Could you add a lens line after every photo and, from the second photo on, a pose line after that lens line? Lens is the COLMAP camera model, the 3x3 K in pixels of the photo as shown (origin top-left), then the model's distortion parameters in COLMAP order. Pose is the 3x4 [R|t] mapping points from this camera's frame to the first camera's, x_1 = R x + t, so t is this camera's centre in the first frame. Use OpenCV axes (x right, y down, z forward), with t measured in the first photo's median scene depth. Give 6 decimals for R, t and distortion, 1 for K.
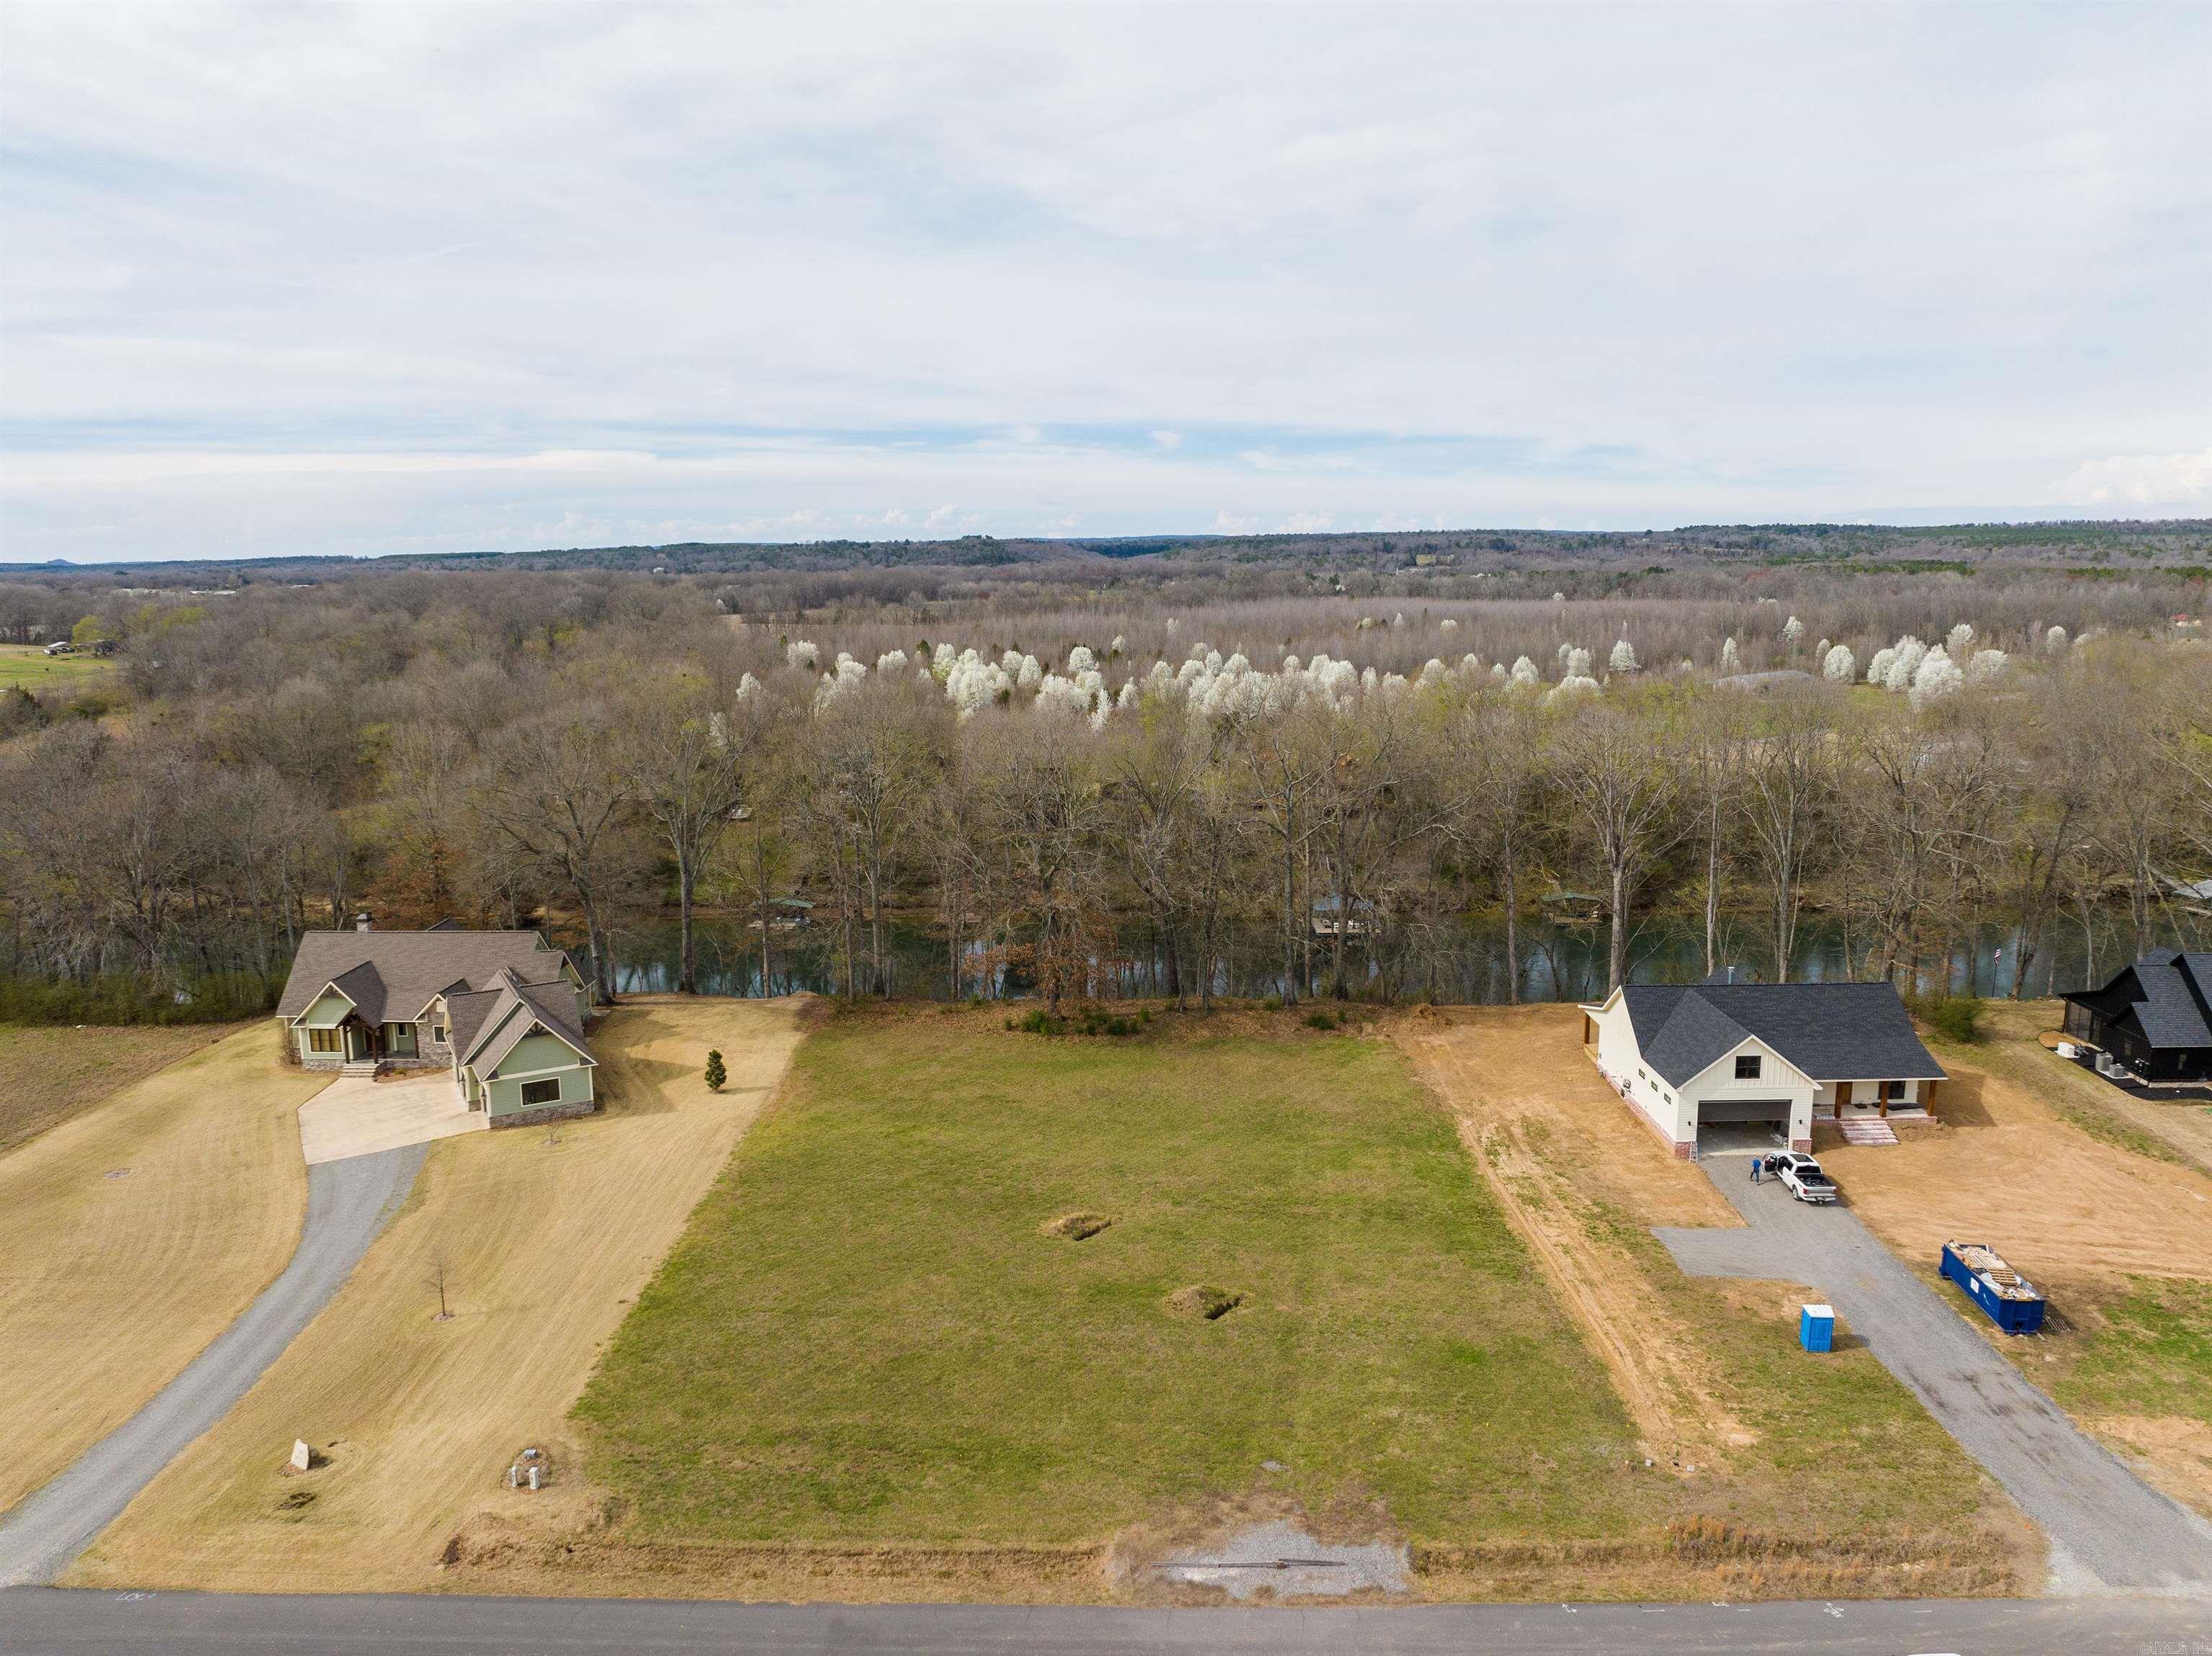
lens RADIAL K [[1571.3, 0, 1104.0], [0, 1571.3, 810.5], [0, 0, 1]] dist [-0.050423, 0.022591]
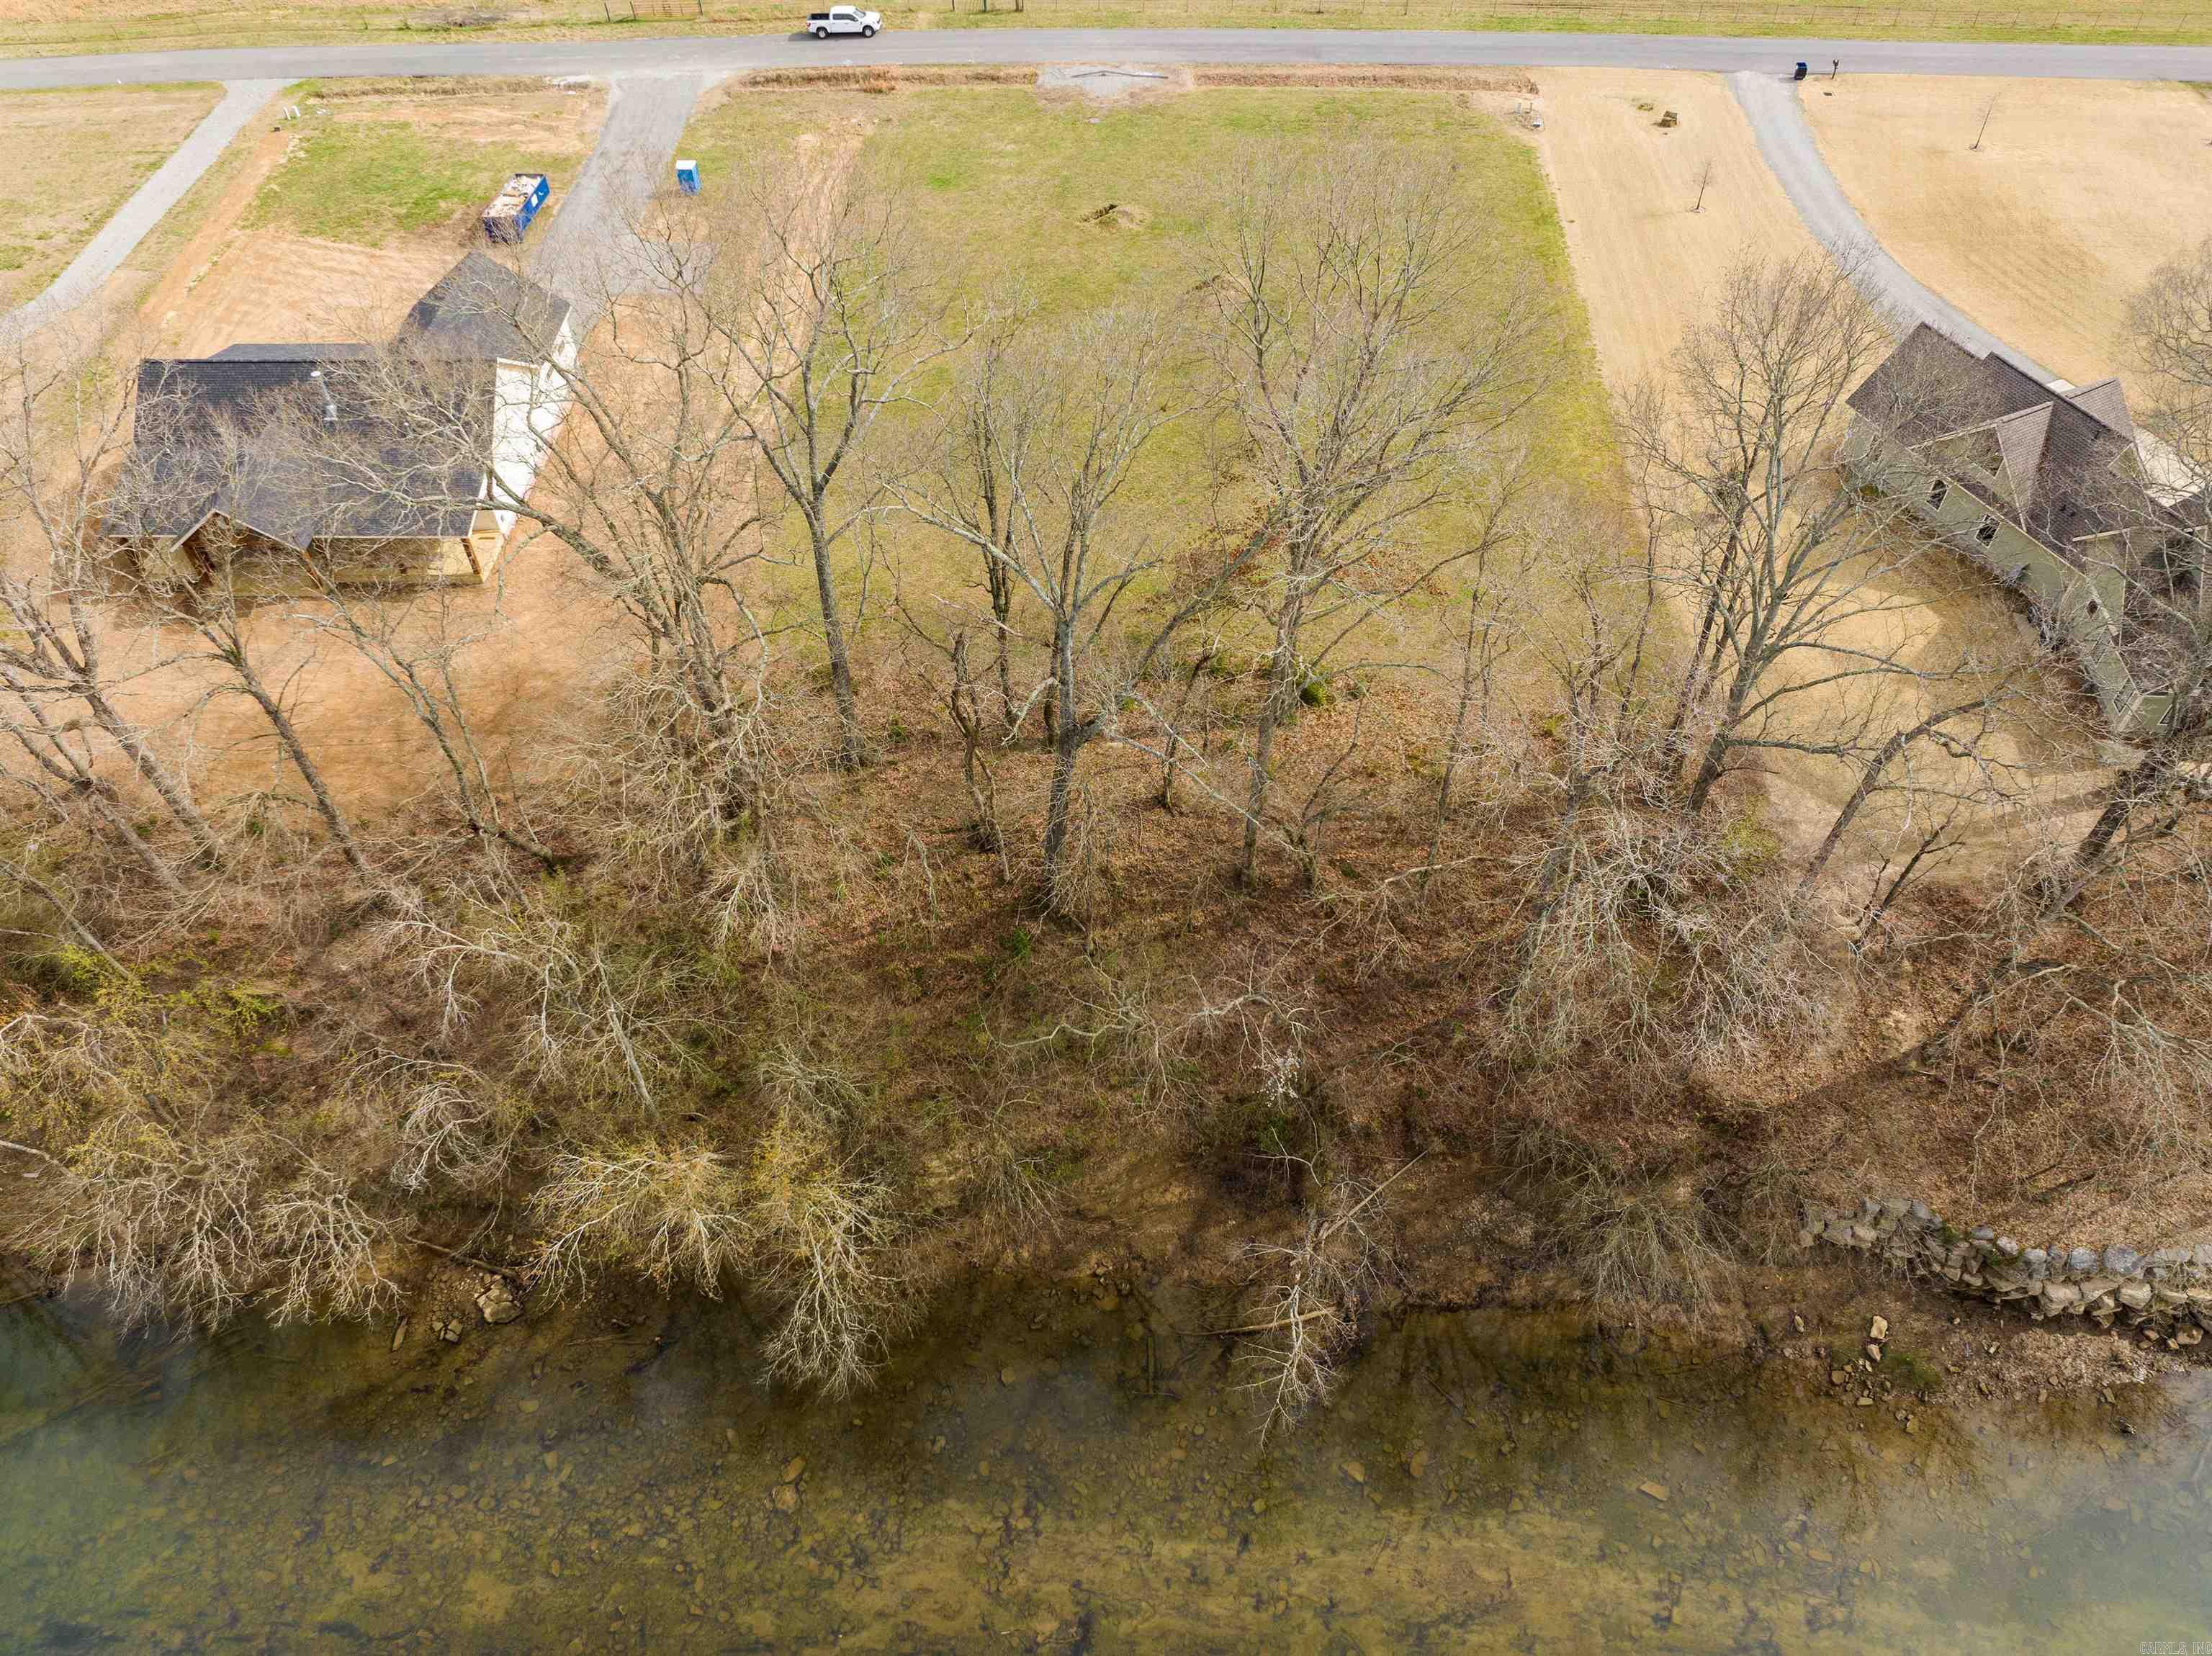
lens RADIAL K [[1587.2, 0, 1106.0], [0, 1587.2, 828.0], [0, 0, 1]] dist [-0.042146, 0.006923]
pose [[-0.999048, -0.010823, 0.042271, 0.012326], [0.030405, 0.522183, 0.852291, -0.579562], [-0.031297, 0.852765, -0.521357, 2.292575]]
